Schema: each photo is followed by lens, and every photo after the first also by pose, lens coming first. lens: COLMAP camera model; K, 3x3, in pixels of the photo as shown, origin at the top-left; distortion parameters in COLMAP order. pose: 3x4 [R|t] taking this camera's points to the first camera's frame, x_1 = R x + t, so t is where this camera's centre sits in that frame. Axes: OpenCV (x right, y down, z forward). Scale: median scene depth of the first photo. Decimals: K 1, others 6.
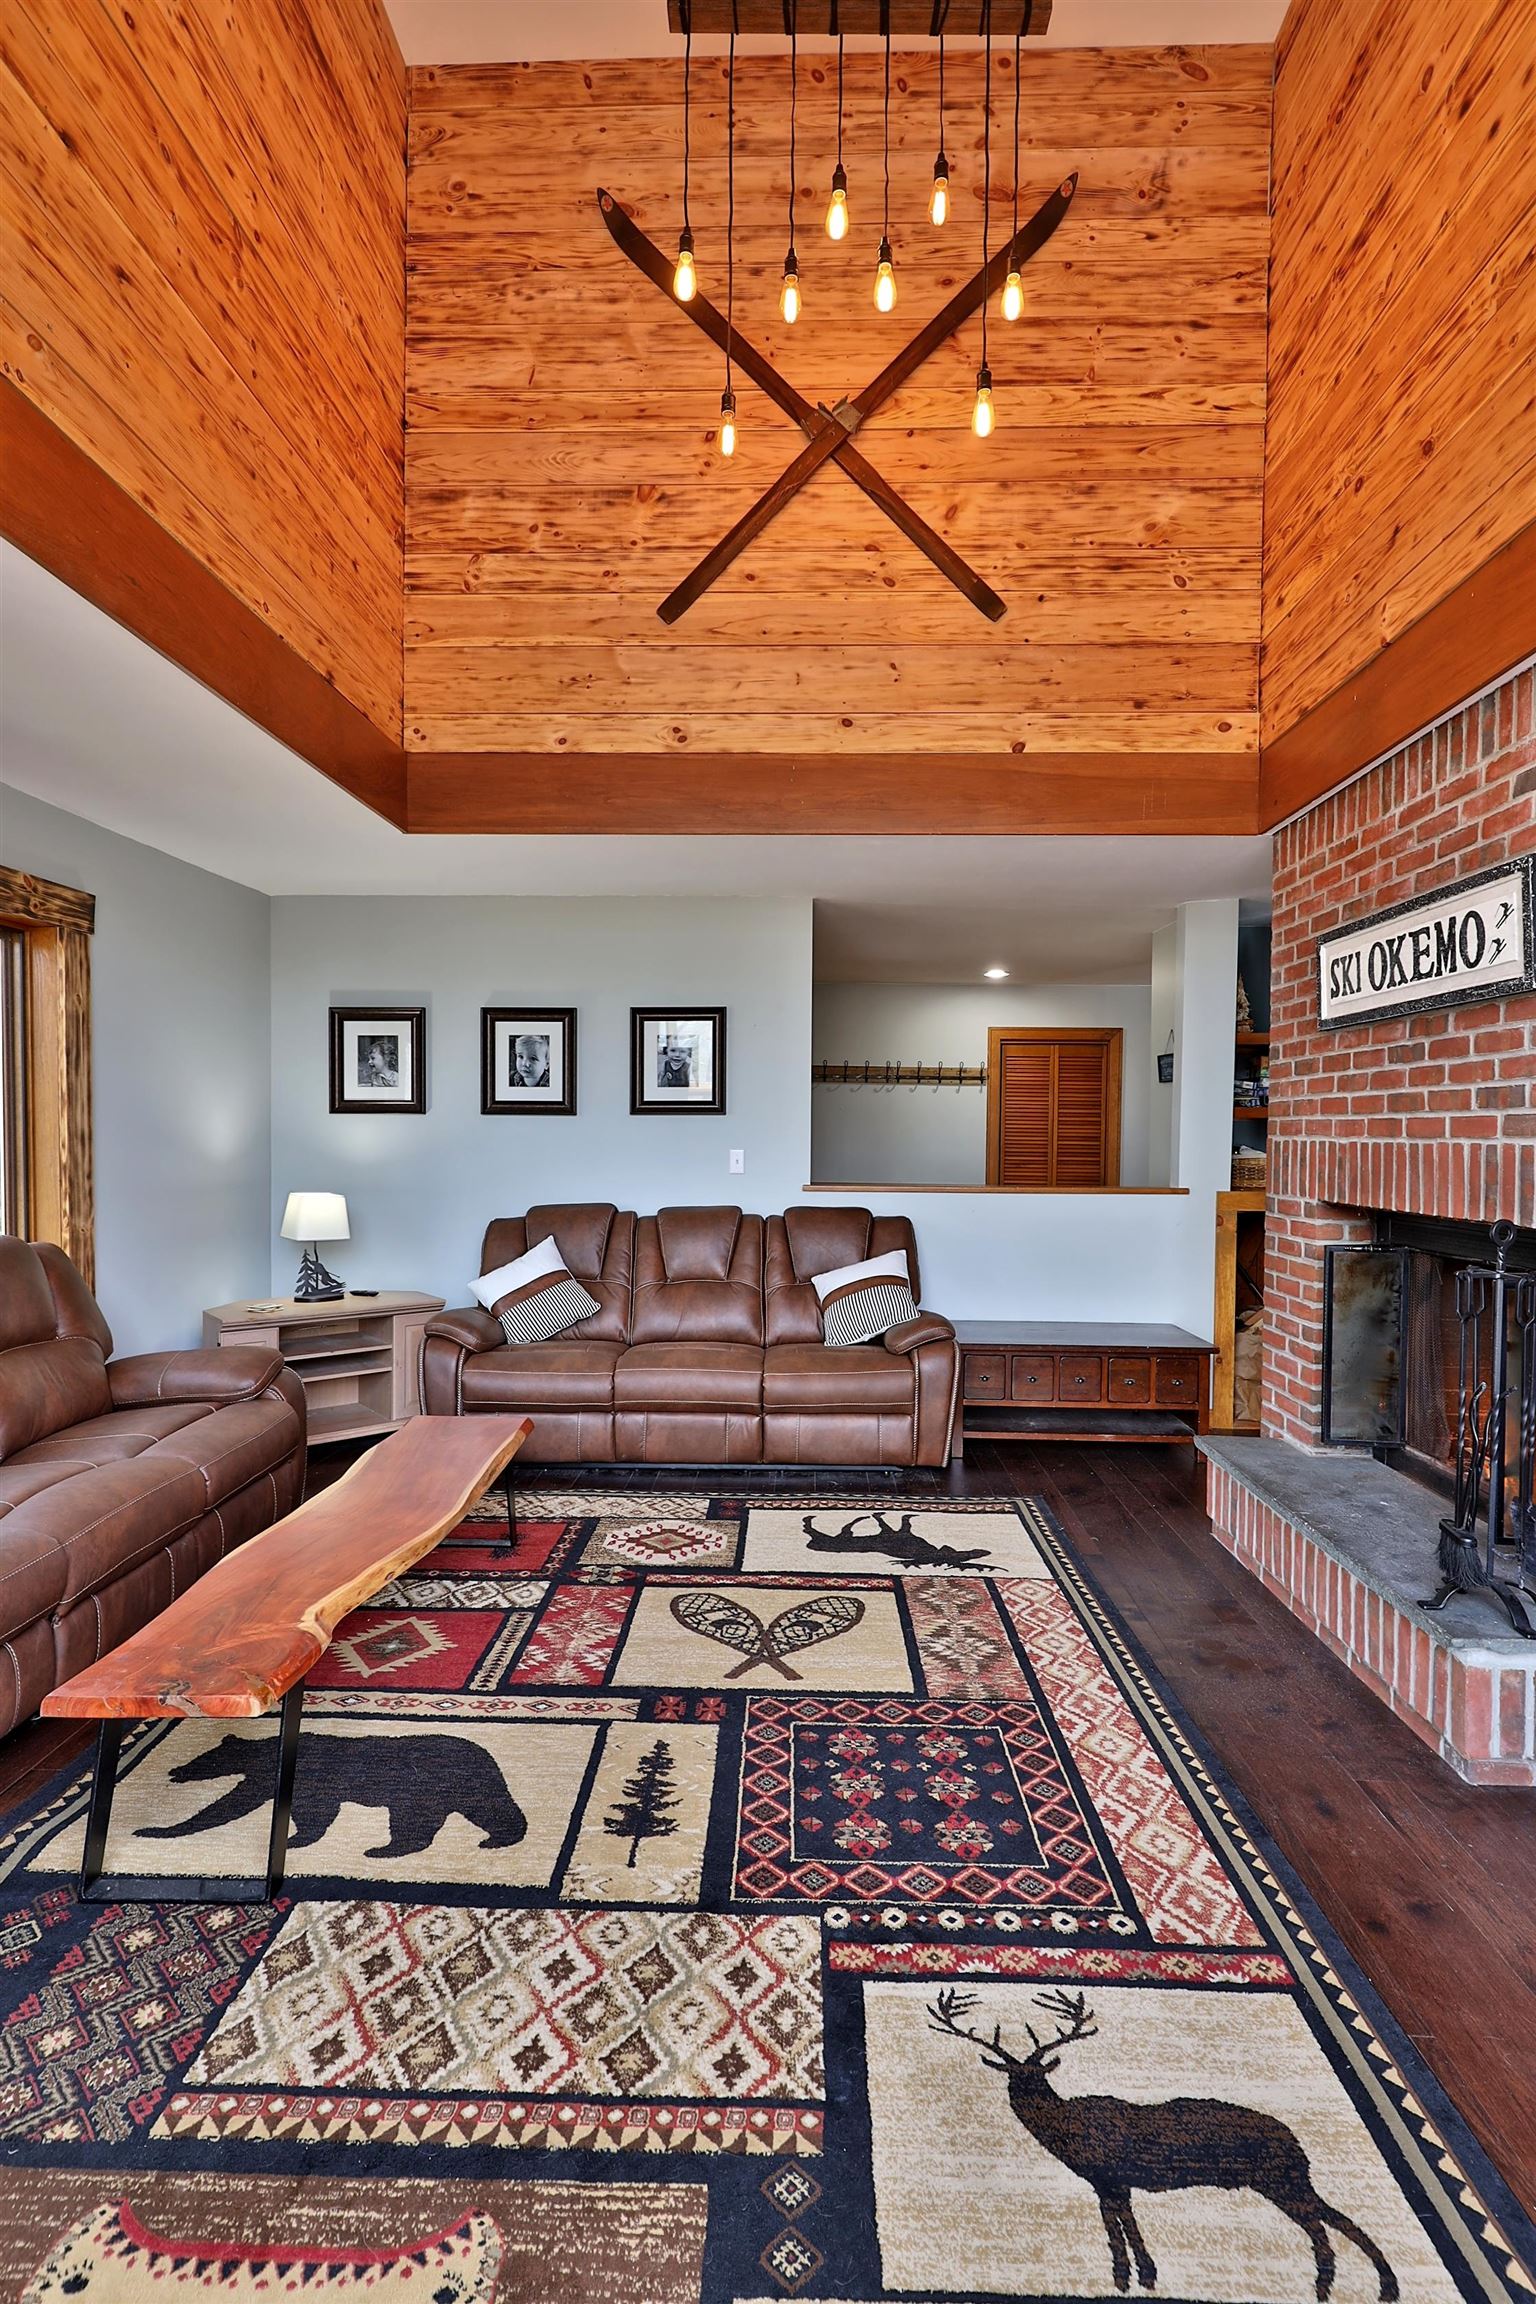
lens RADIAL K [[1101.1, 0, 758.1], [0, 1101.1, 1158.9], [0, 0, 1]] dist [0.003222, -0.001025]
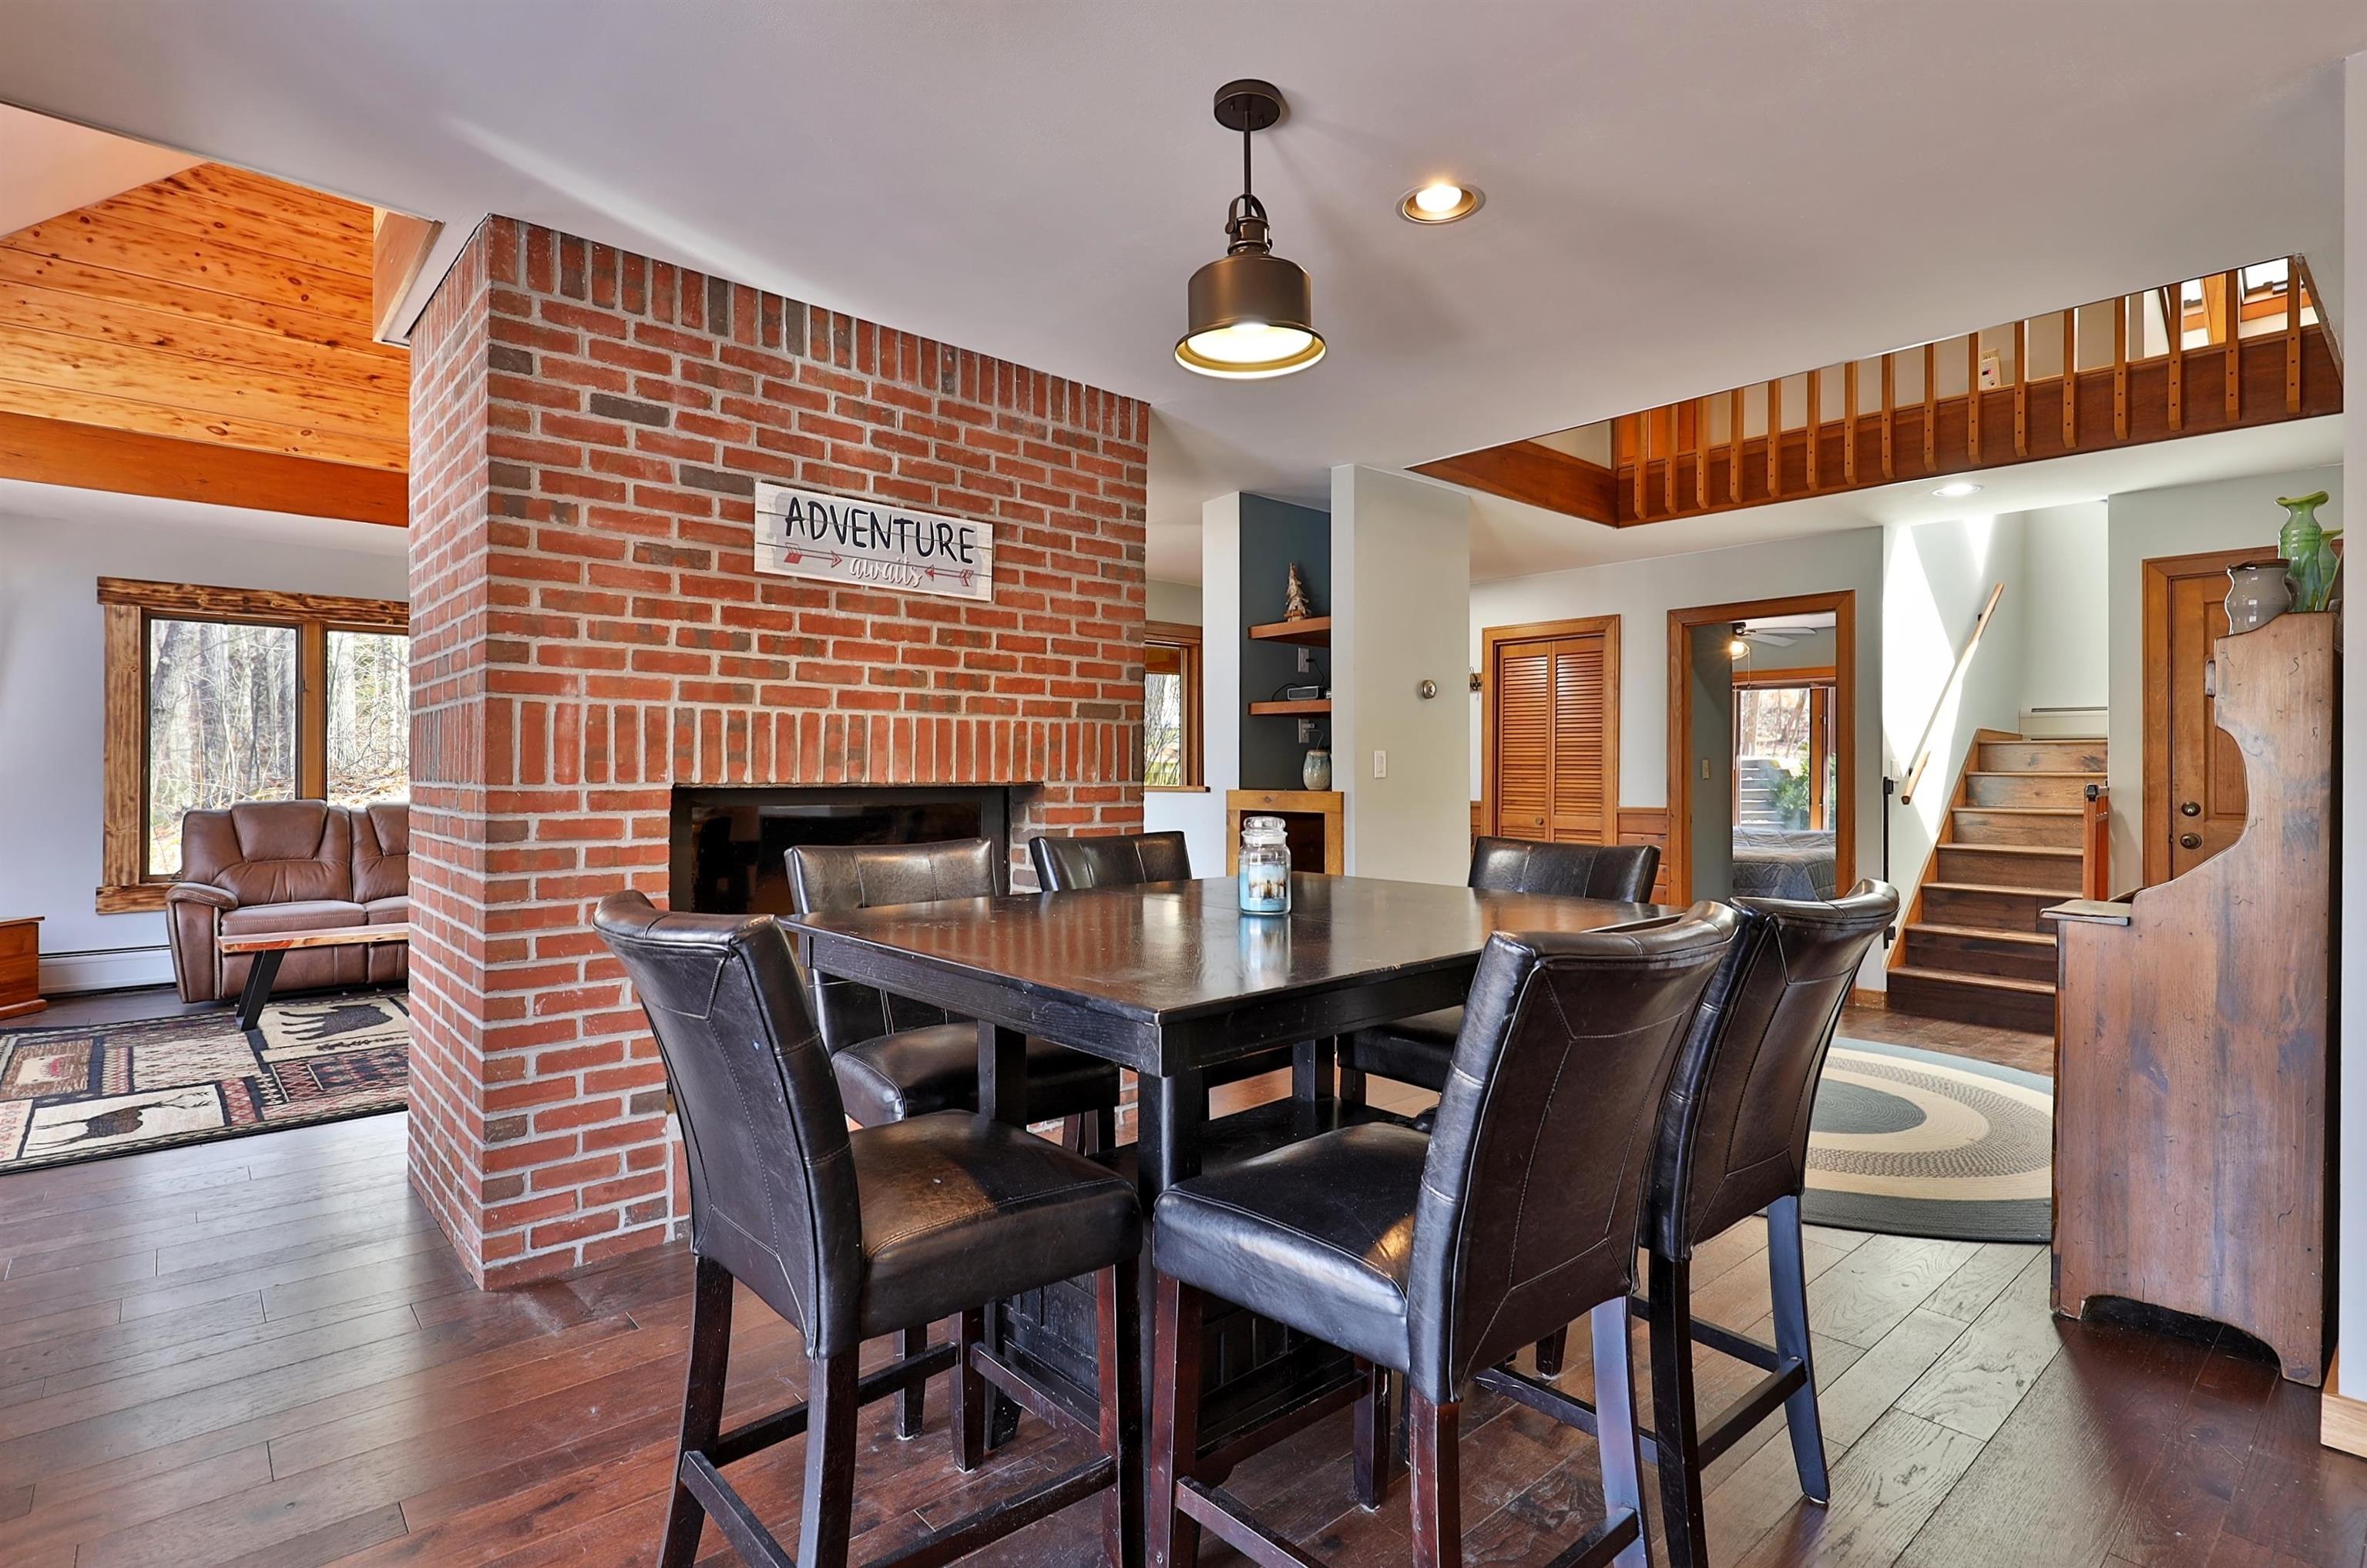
lens RADIAL K [[1152.9, 0, 1183.5], [0, 1152.9, 784.0], [0, 0, 1]] dist [0.012424, 0.000109]
pose [[0.696000, 0.002836, -0.718036, 1.588700], [-0.013557, 0.999866, -0.009193, 0.047885], [0.717913, 0.016133, 0.695945, 0.346927]]
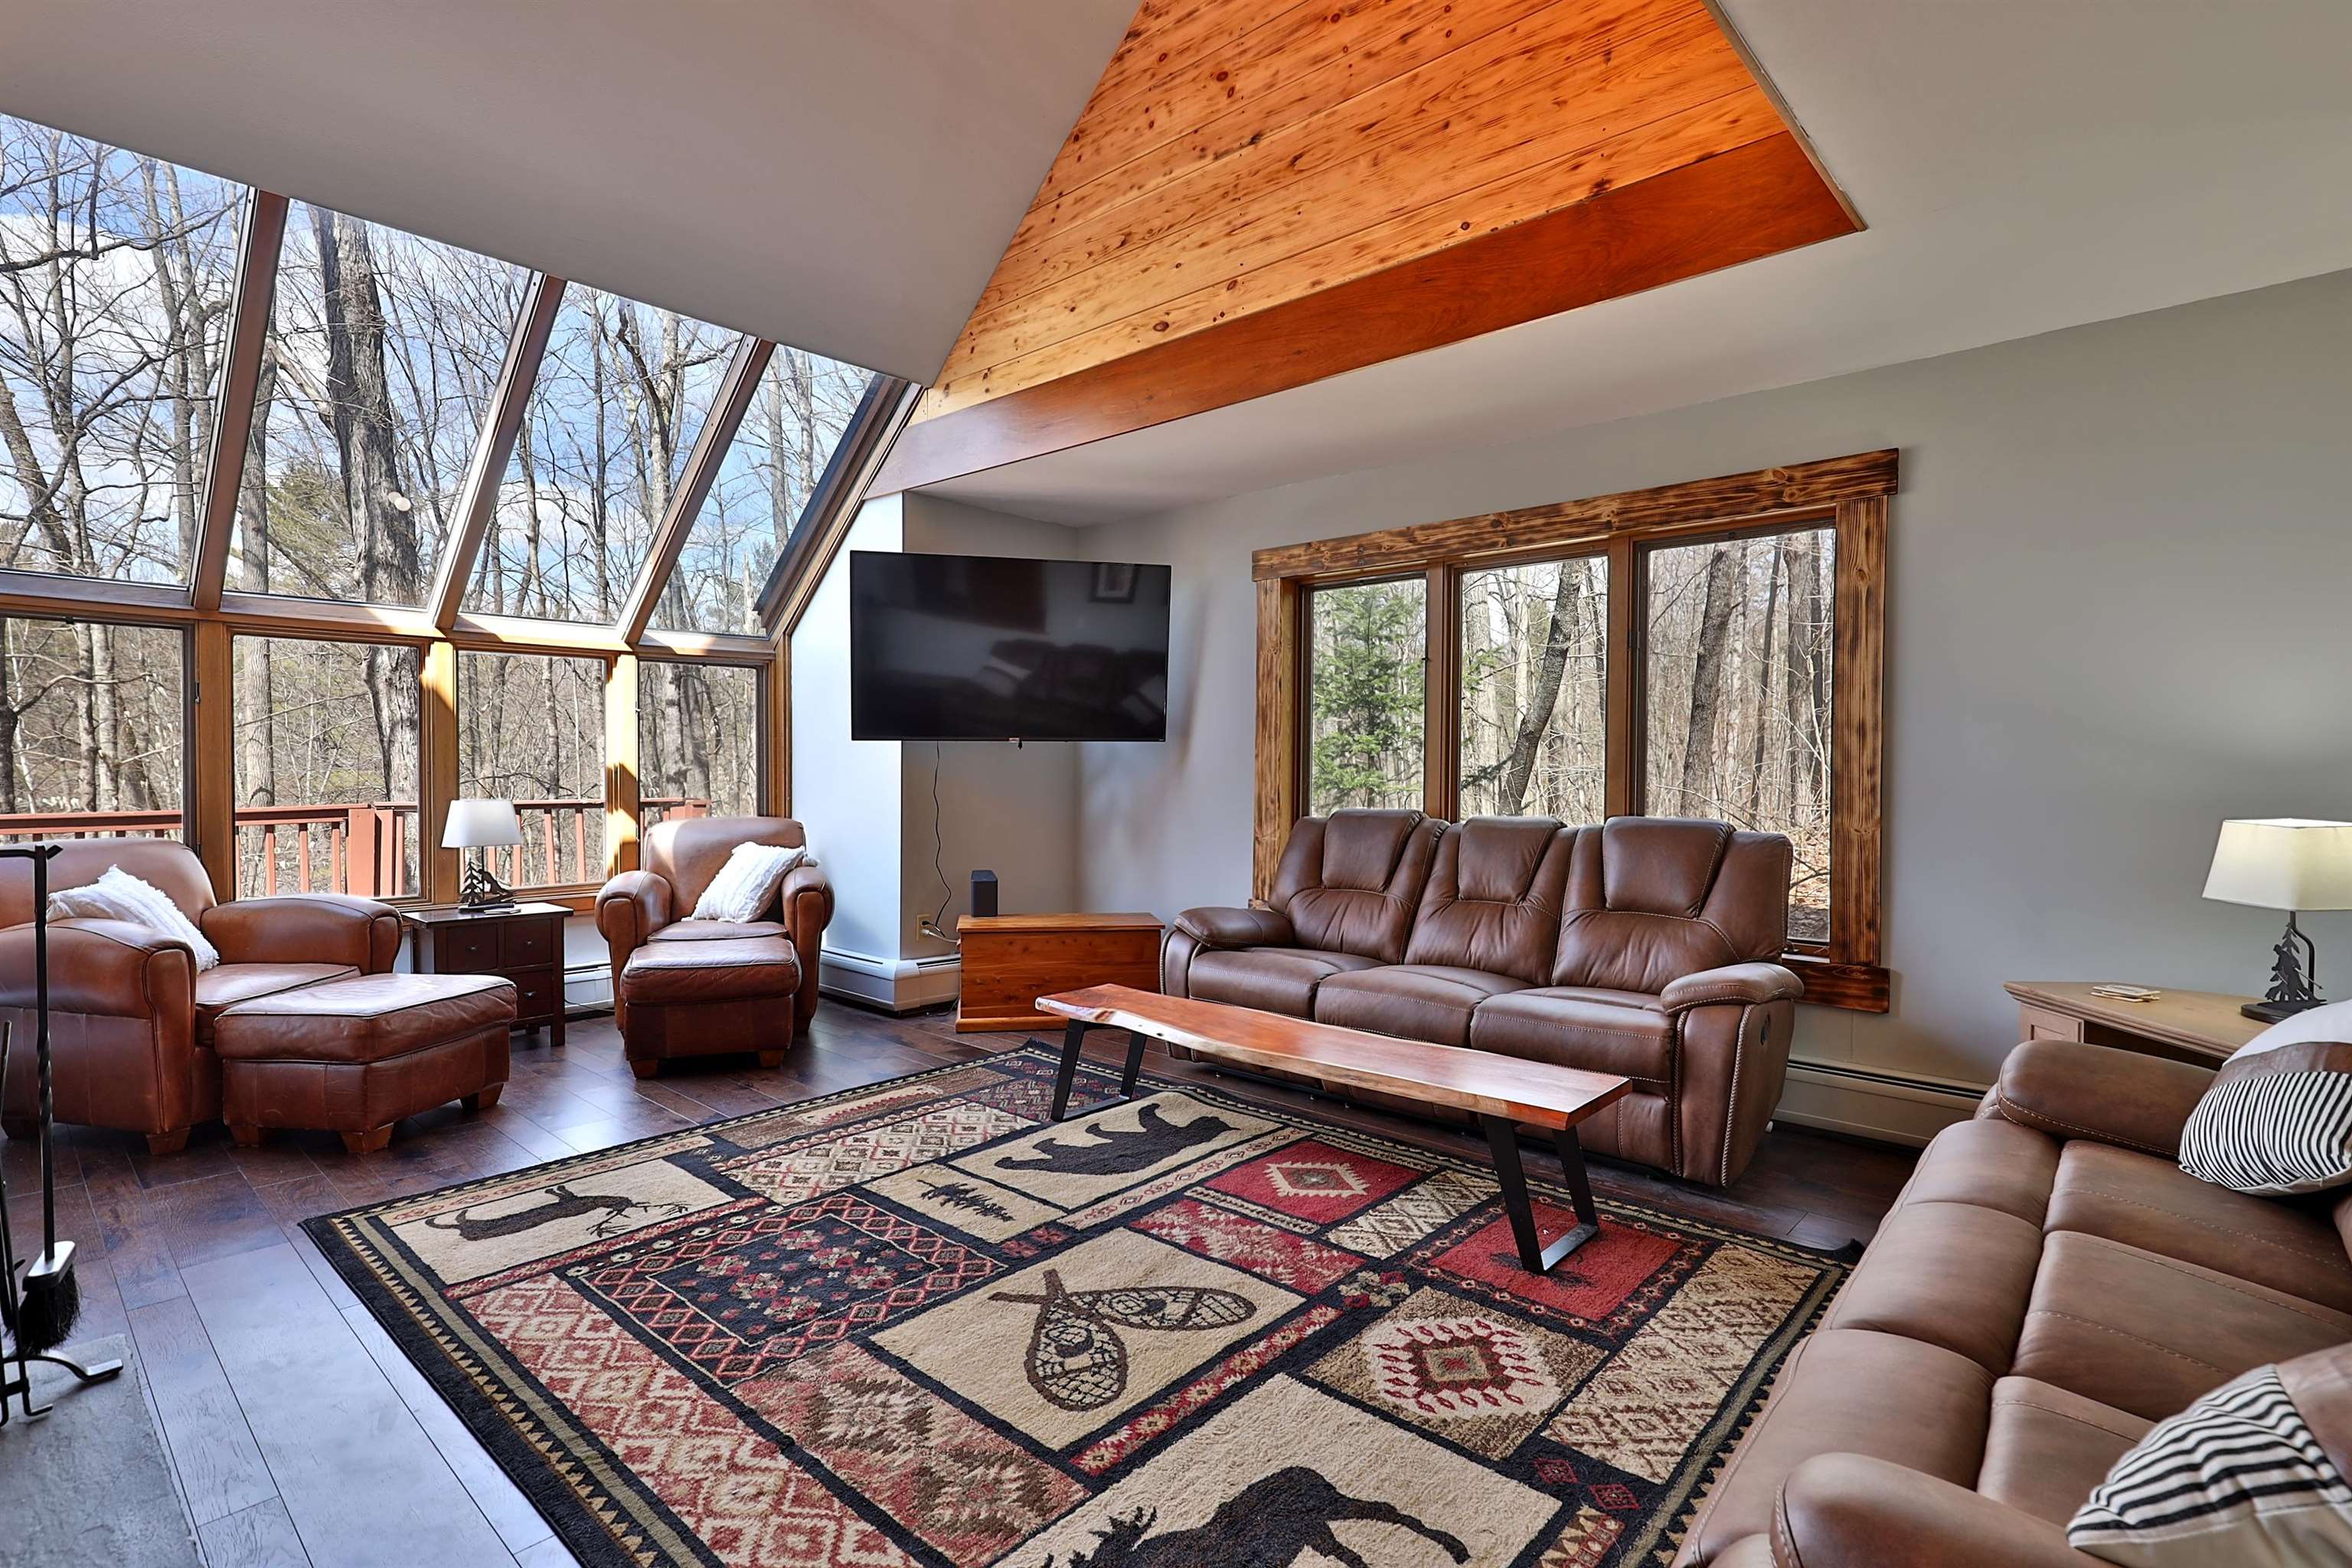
lens RADIAL K [[1138.1, 0, 1196.6], [0, 1138.1, 776.0], [0, 0, 1]] dist [0.011127, -0.000355]
pose [[-0.633848, -0.004044, -0.773447, 0.481180], [-0.026577, 0.999510, 0.016554, 0.021668], [0.773001, 0.031048, -0.633644, 1.261560]]
